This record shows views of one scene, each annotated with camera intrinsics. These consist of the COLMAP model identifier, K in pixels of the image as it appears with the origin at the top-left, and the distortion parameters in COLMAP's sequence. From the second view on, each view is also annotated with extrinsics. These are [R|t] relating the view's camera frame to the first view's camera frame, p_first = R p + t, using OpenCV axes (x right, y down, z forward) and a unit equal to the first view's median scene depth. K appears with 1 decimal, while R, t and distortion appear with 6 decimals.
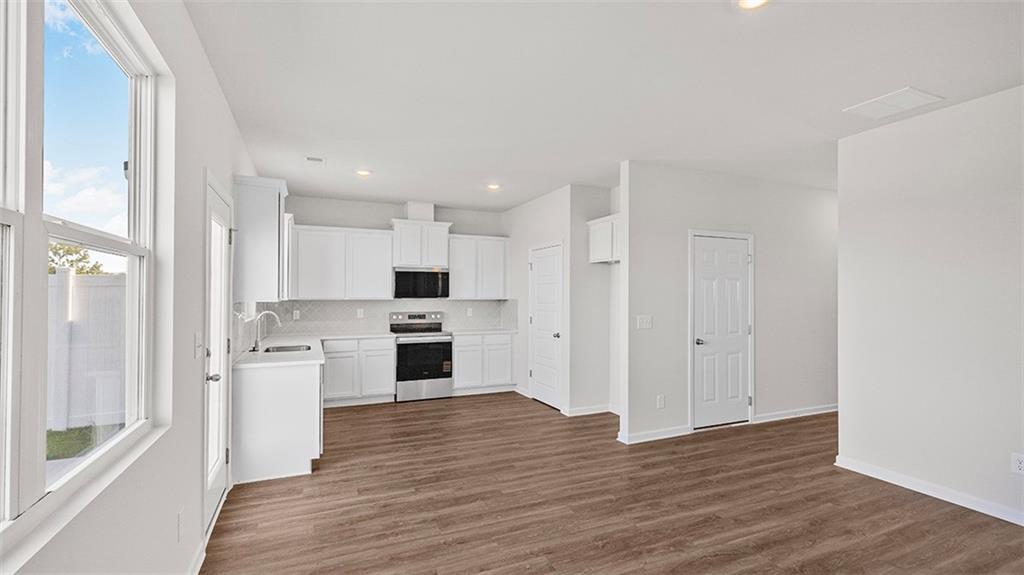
lens RADIAL K [[462.6, 0, 519.9], [0, 462.6, 288.8], [0, 0, 1]] dist [0.008482, -0.002226]
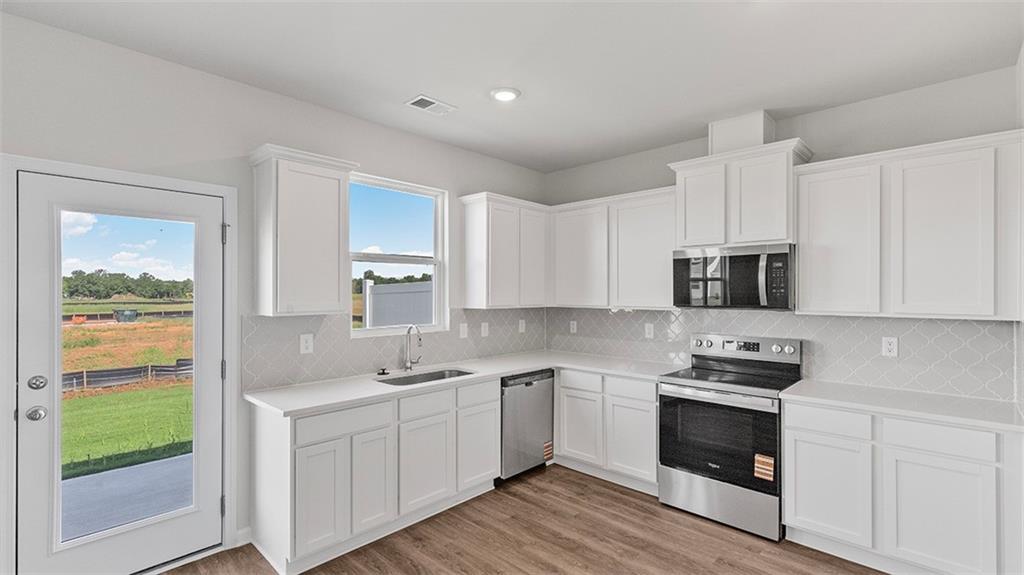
lens RADIAL K [[462.6, 0, 517.9], [0, 462.6, 291.5], [0, 0, 1]] dist [0.008482, -0.002226]
pose [[0.373902, -0.000105, -0.927468, 0.164509], [0.014887, 0.999872, 0.005888, -0.005784], [0.927349, -0.016008, 0.373855, 0.619331]]
